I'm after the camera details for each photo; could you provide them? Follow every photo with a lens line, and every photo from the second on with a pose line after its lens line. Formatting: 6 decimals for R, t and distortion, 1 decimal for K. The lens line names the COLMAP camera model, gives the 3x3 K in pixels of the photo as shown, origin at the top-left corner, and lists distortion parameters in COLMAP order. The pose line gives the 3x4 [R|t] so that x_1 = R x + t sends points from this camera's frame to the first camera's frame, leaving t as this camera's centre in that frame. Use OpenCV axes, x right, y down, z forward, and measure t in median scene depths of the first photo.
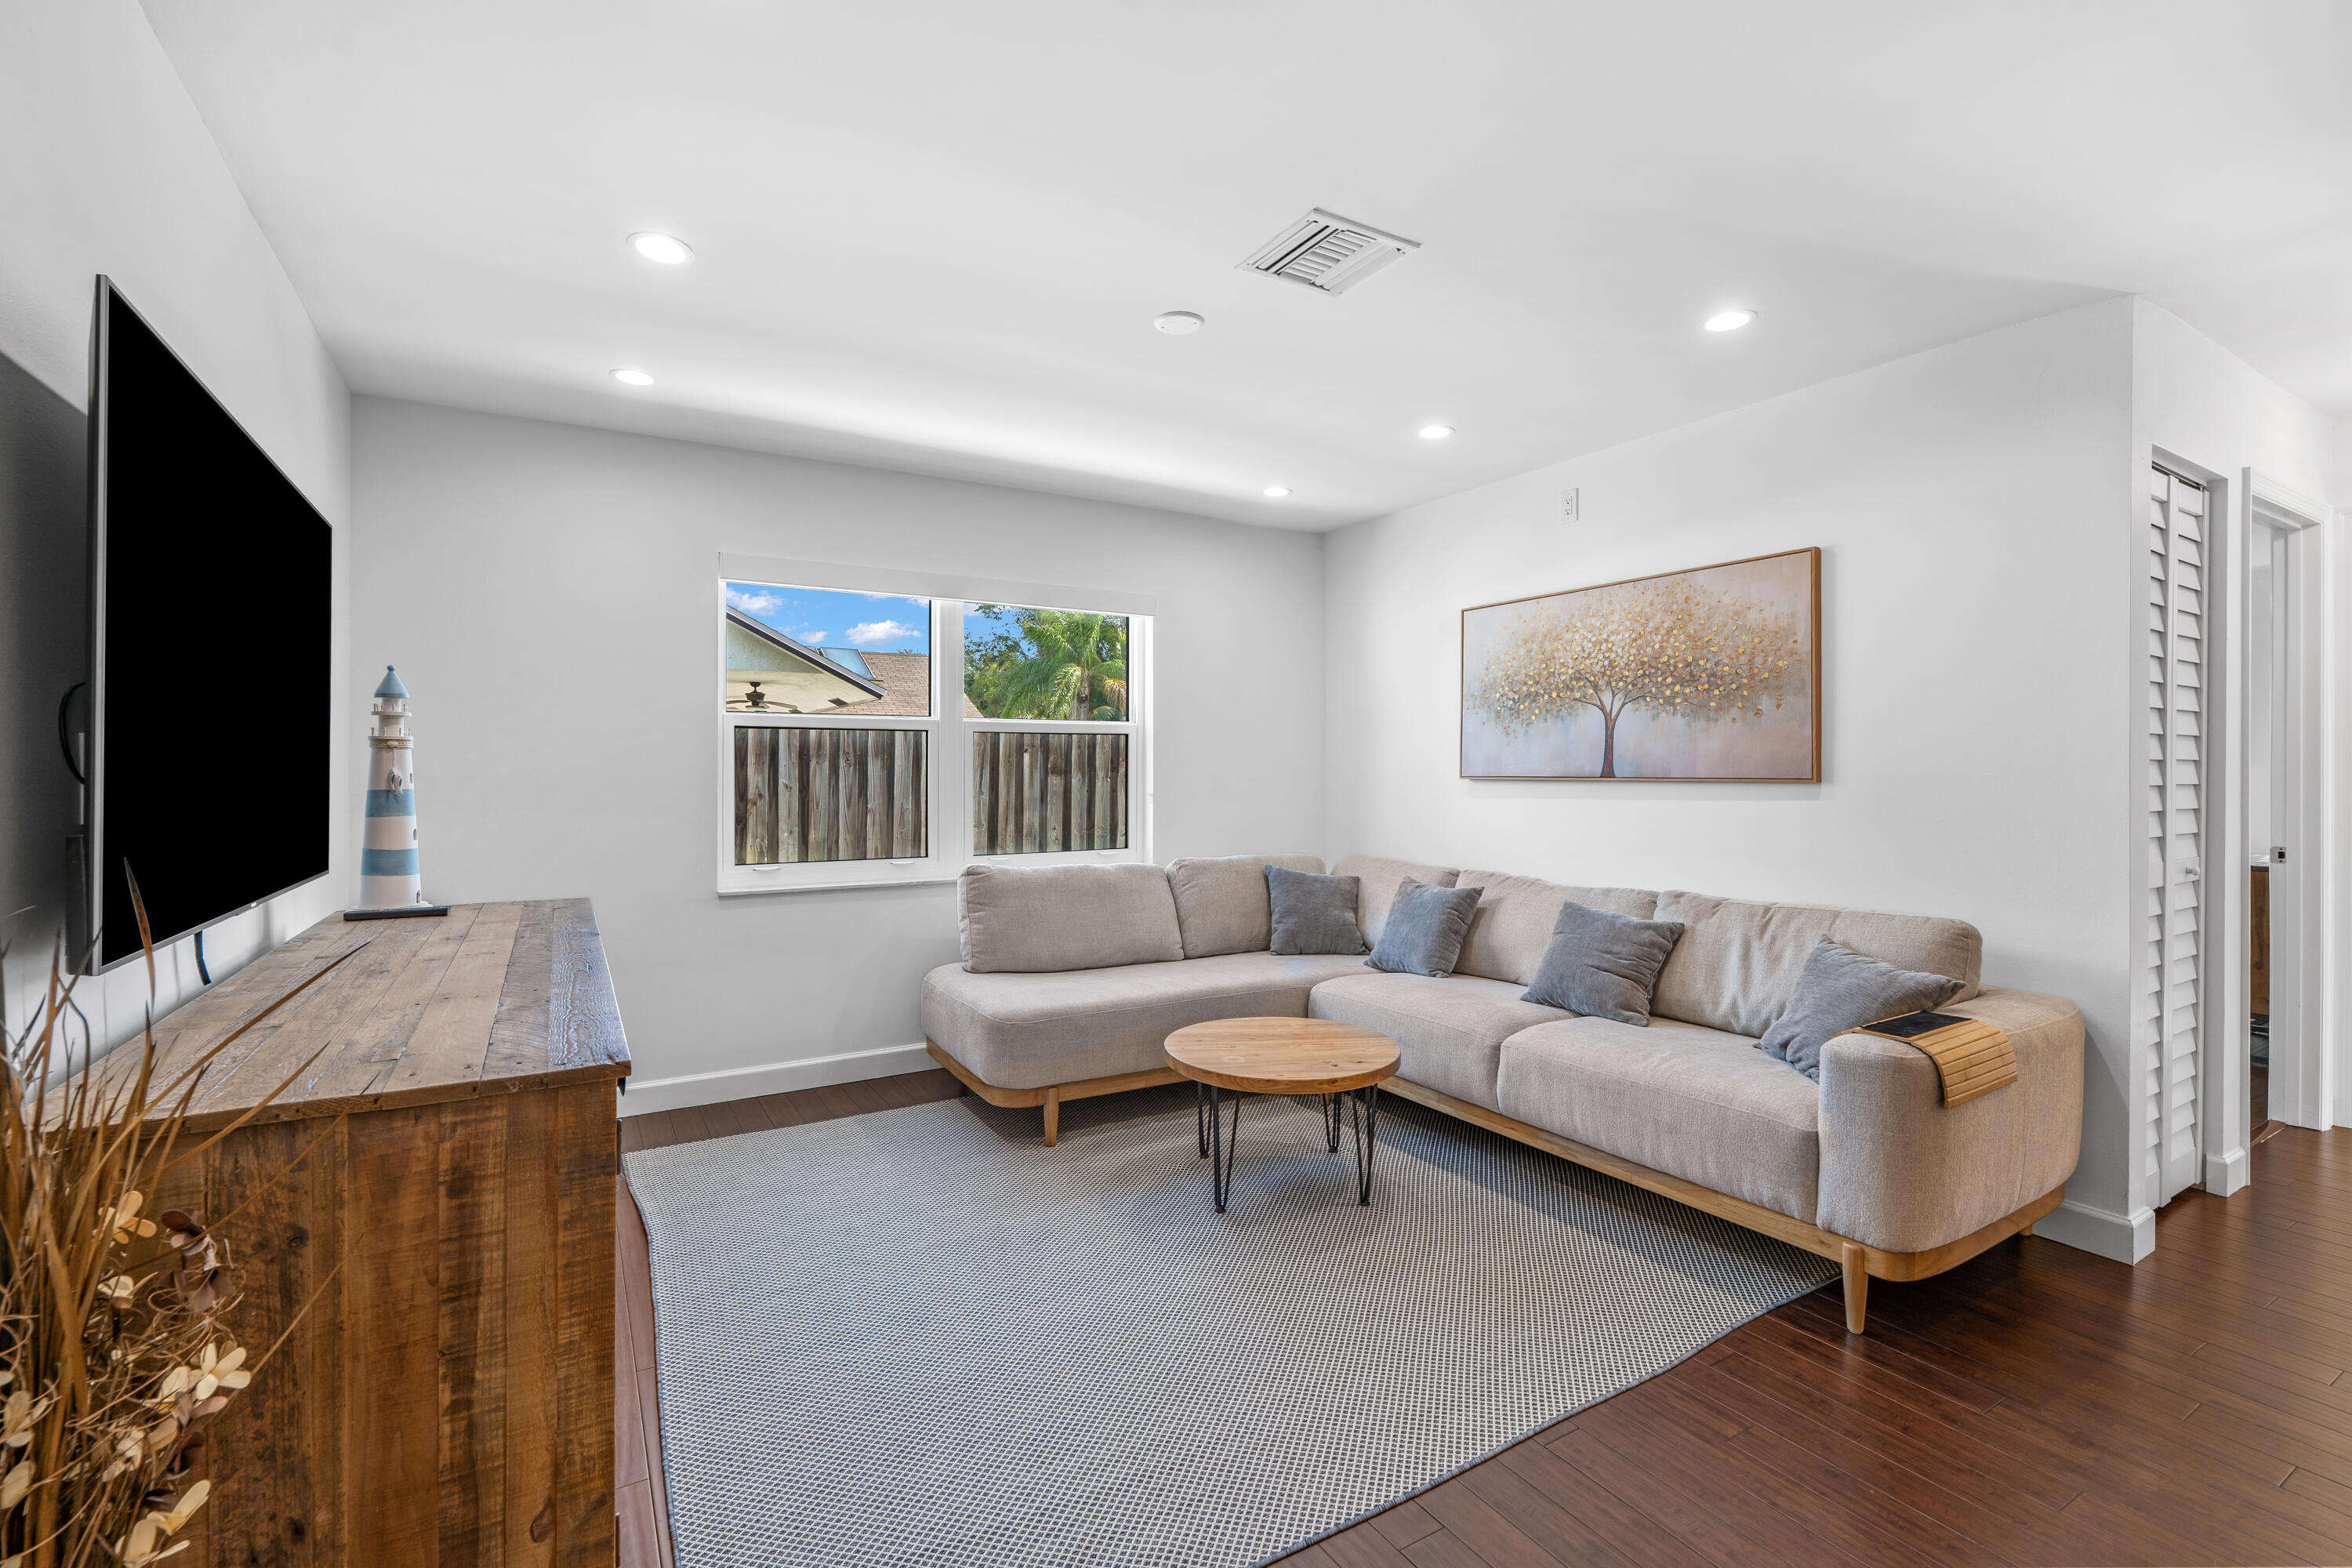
lens RADIAL K [[1046.0, 0, 1182.8], [0, 1046.0, 769.8], [0, 0, 1]] dist [-0.003370, -0.000948]
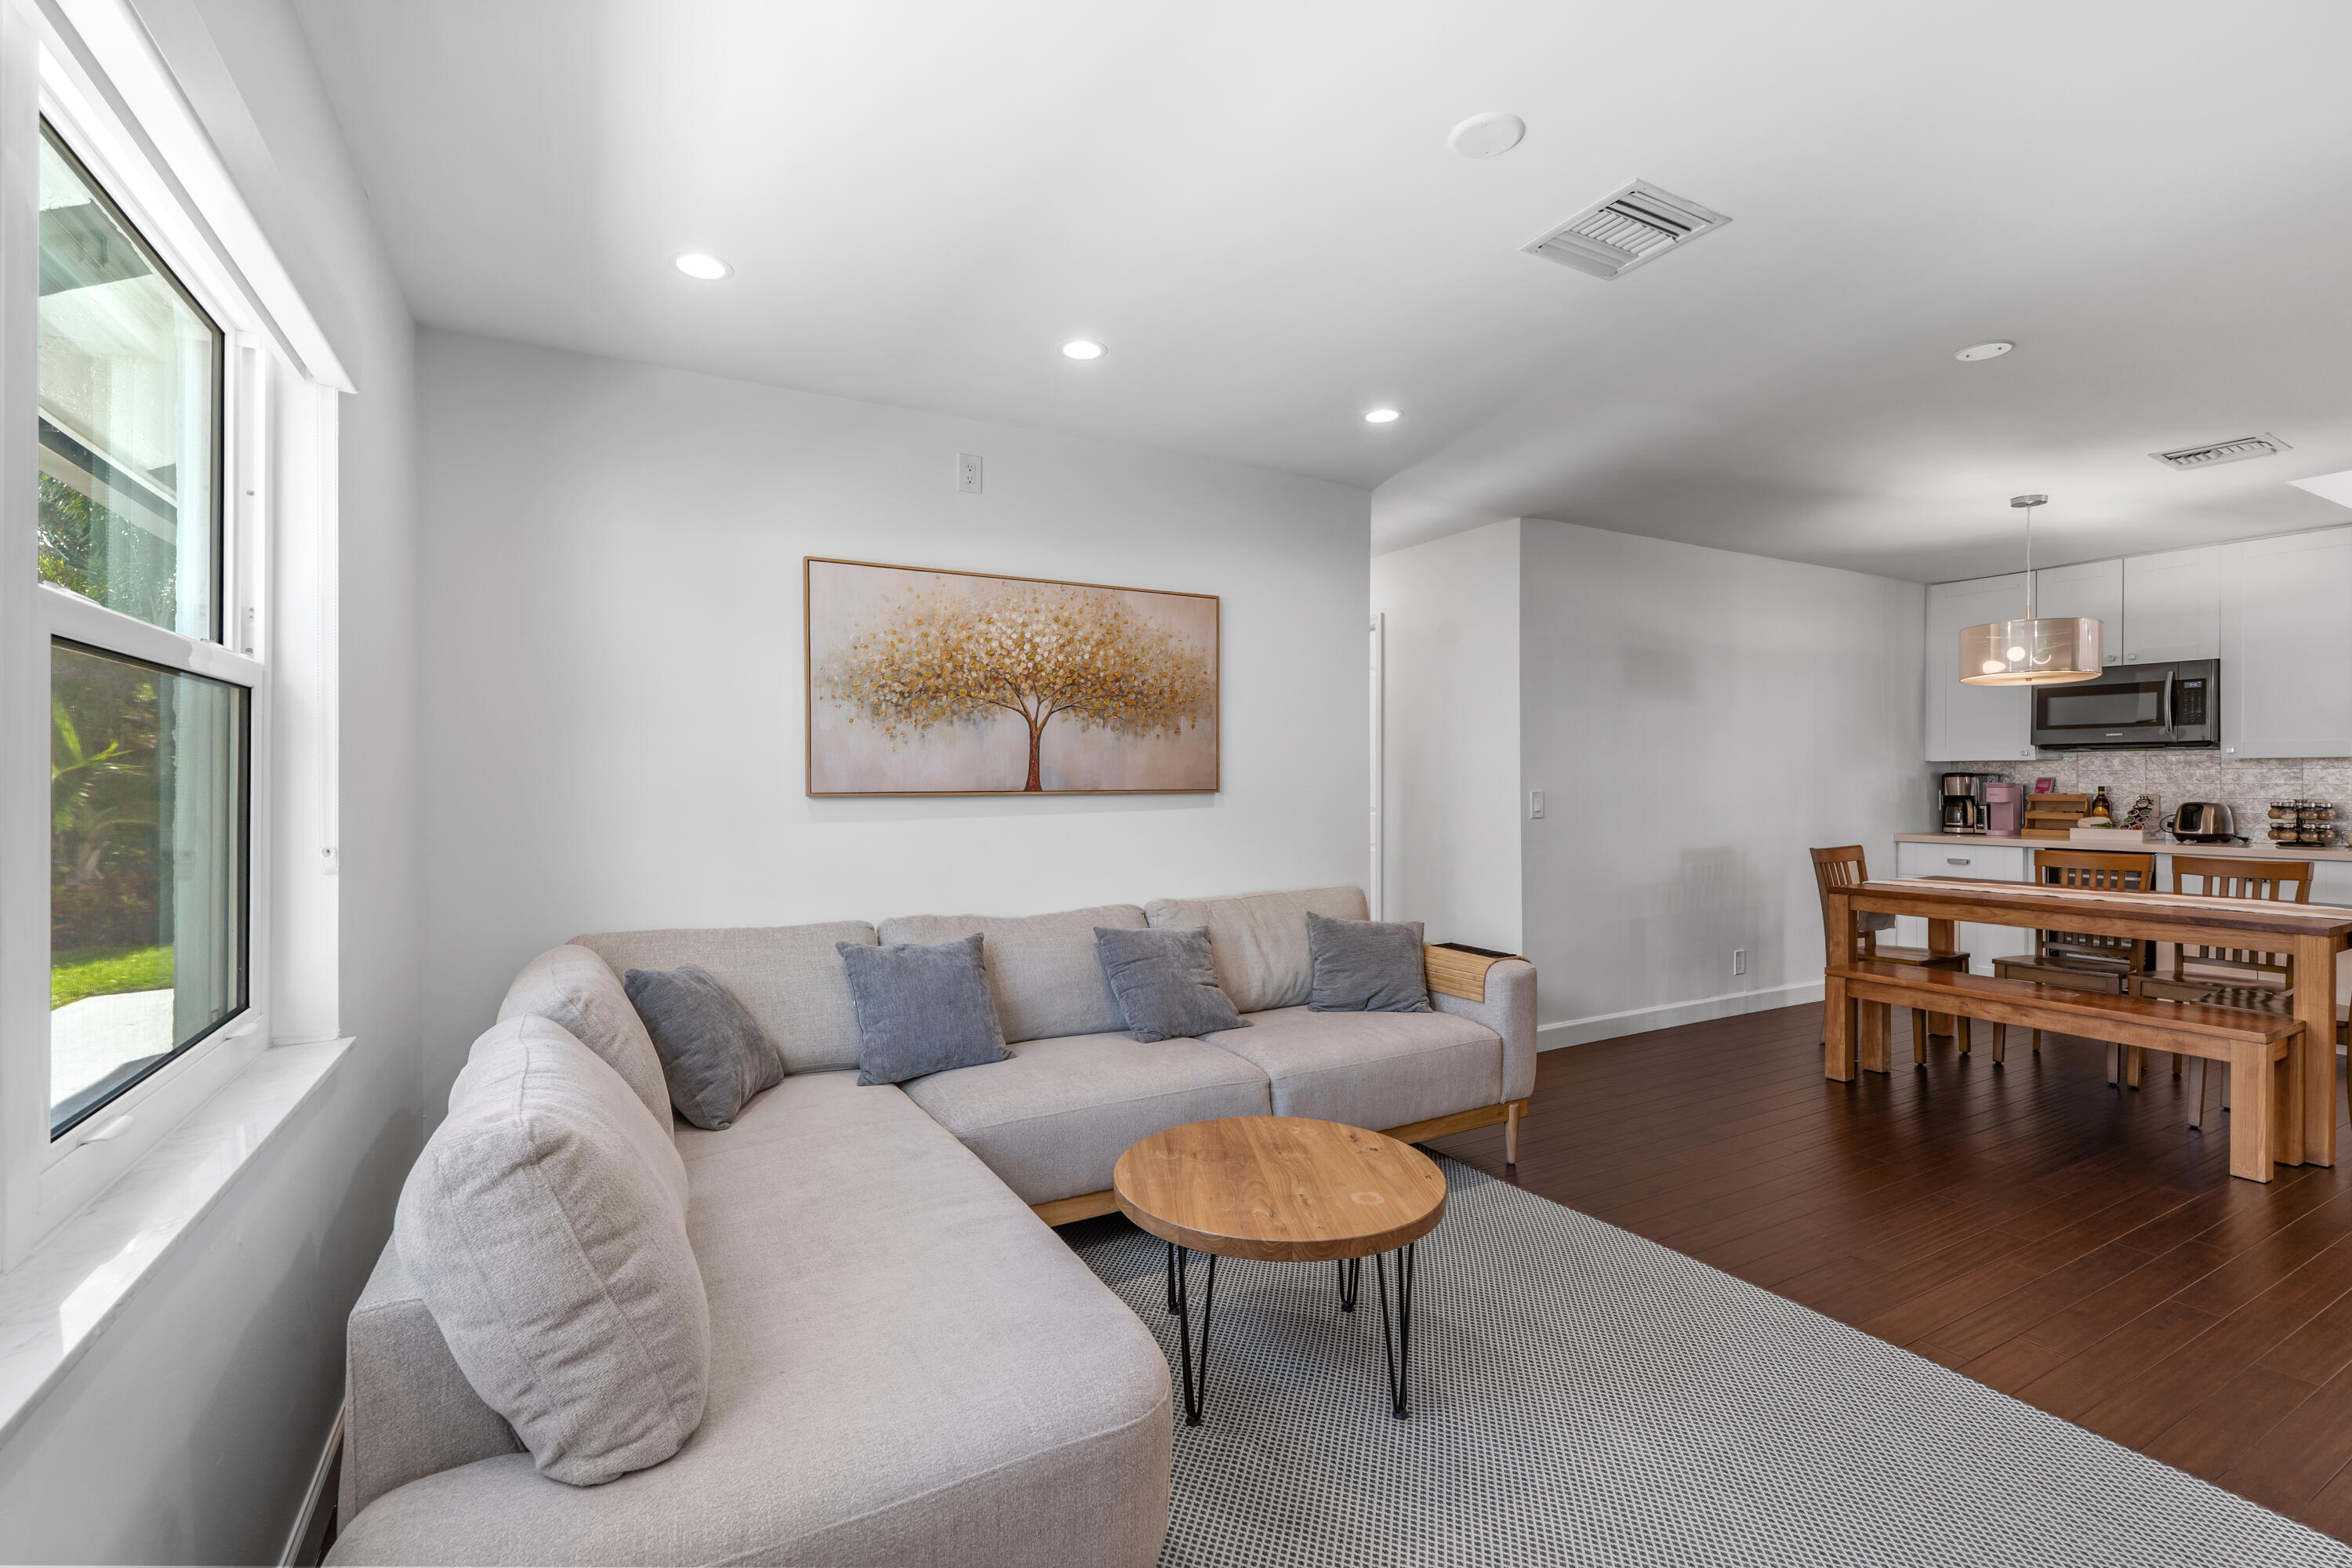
lens RADIAL K [[1046.0, 0, 1172.7], [0, 1046.0, 785.0], [0, 0, 1]] dist [-0.003370, -0.000948]
pose [[0.040771, -0.007132, 0.999143, -0.502284], [0.001032, 0.999974, 0.007096, -0.004482], [-0.999168, 0.000741, 0.040778, 0.846233]]
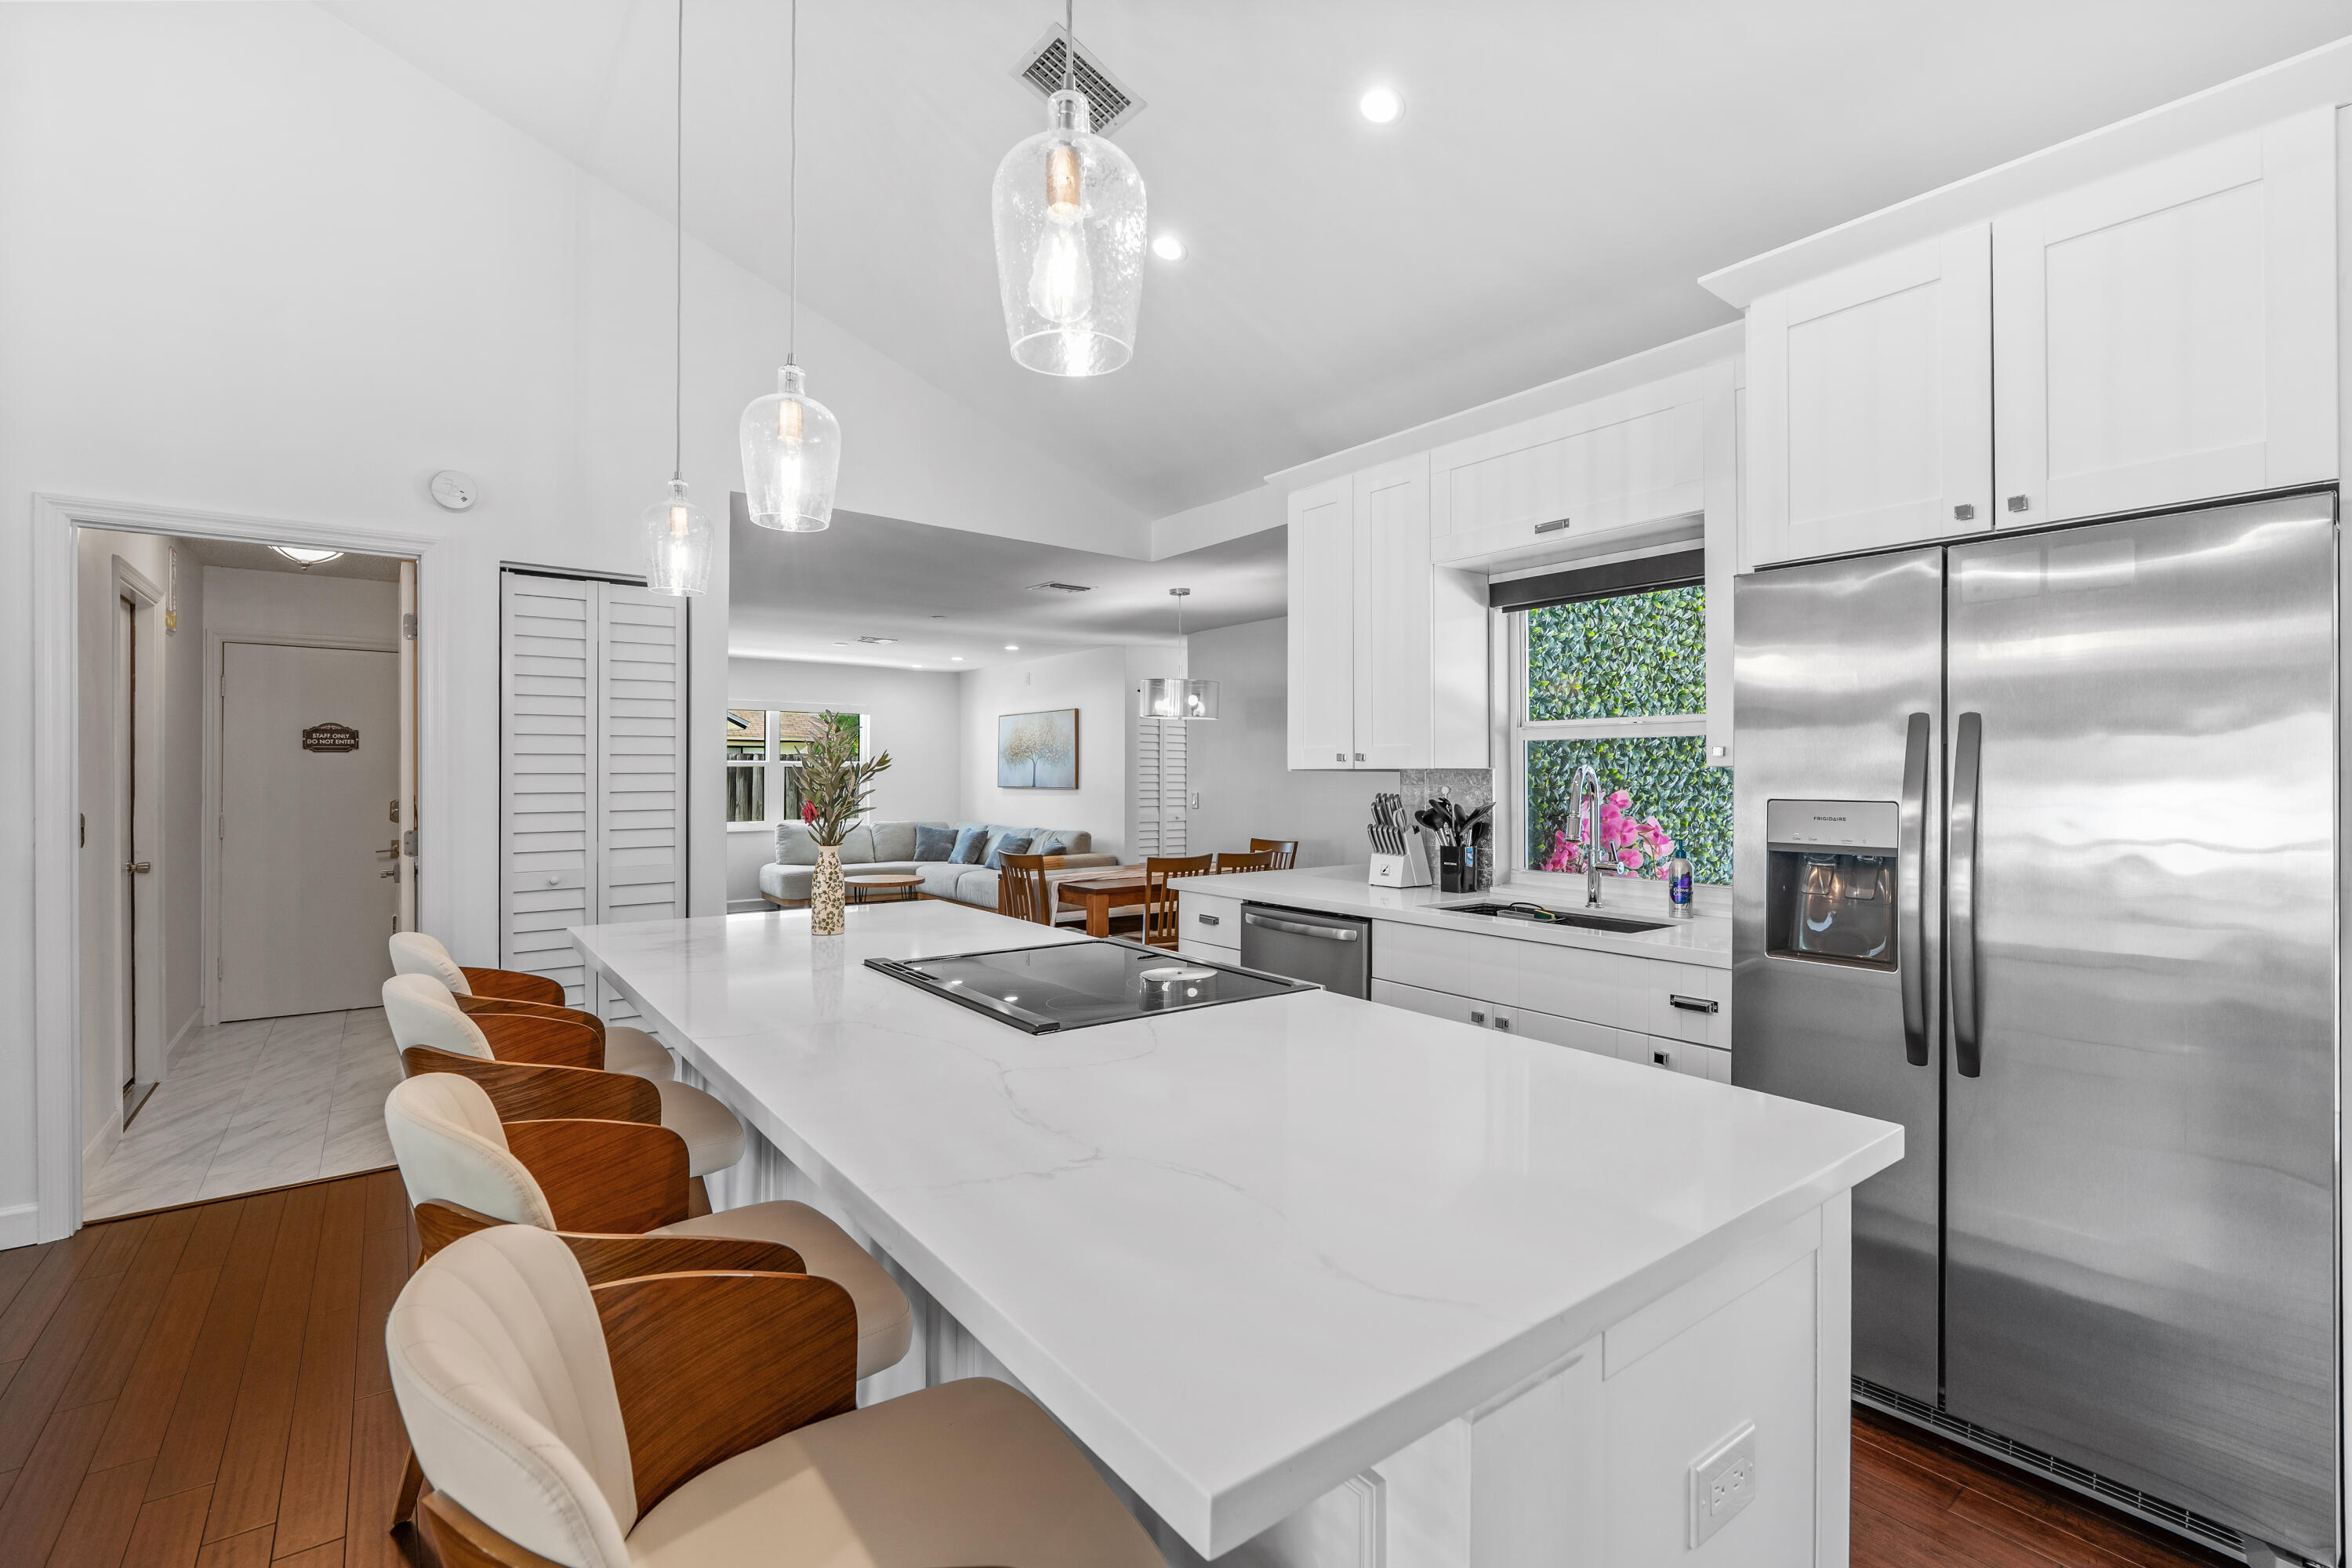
lens RADIAL K [[1046.0, 0, 1186.3], [0, 1046.0, 772.3], [0, 0, 1]] dist [-0.003370, -0.000948]
pose [[0.993469, -0.003637, 0.114042, 0.489917], [0.003636, 0.999993, 0.000213, -0.029380], [-0.114042, 0.000203, 0.993476, -1.653374]]
